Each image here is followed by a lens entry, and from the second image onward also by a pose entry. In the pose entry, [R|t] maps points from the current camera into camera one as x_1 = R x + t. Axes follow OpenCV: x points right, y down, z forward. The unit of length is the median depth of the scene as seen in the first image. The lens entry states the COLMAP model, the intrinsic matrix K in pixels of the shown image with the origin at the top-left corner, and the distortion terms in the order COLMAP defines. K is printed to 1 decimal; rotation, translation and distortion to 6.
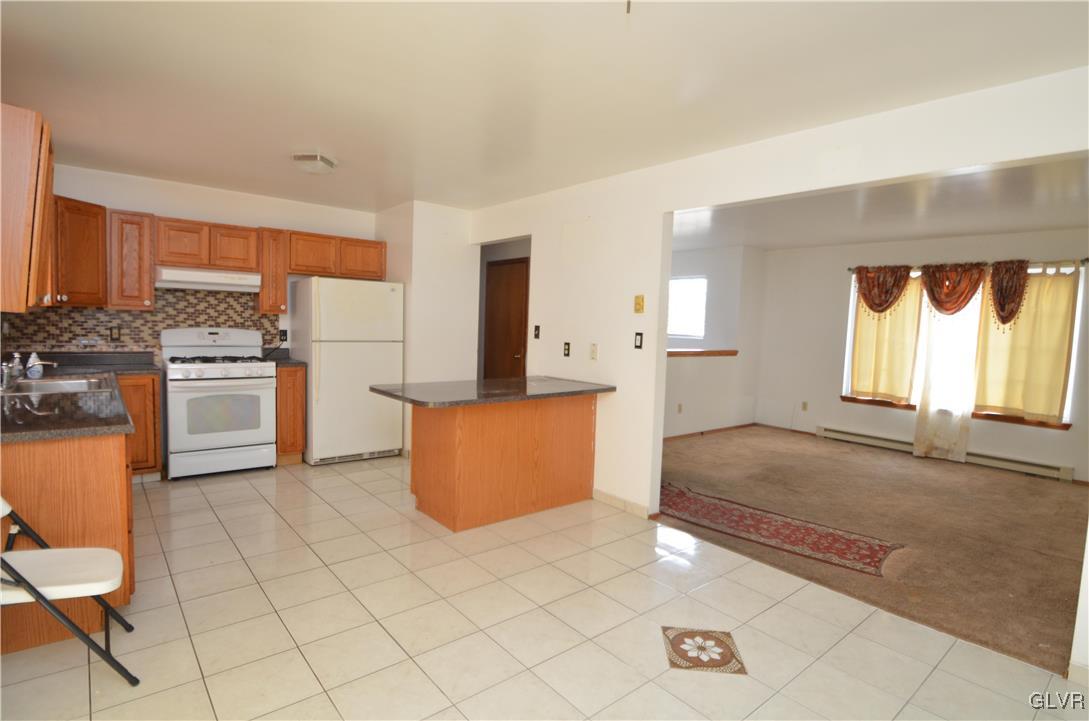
lens RADIAL K [[548.3, 0, 545.5], [0, 548.3, 360.7], [0, 0, 1]] dist [-0.036505, -0.003494]
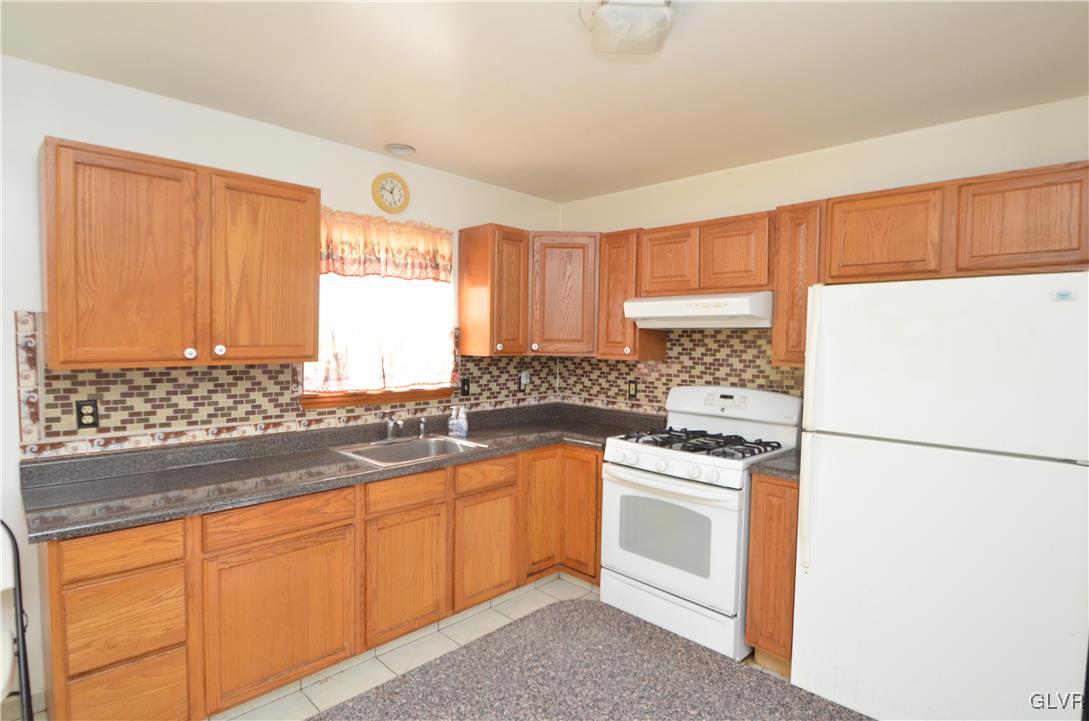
lens RADIAL K [[548.3, 0, 546.2], [0, 548.3, 364.3], [0, 0, 1]] dist [-0.036505, -0.003494]
pose [[0.101564, 0.003443, -0.994823, -0.007225], [-0.086459, 0.996241, -0.005378, -0.069612], [0.991065, 0.086557, 0.101480, 0.761403]]
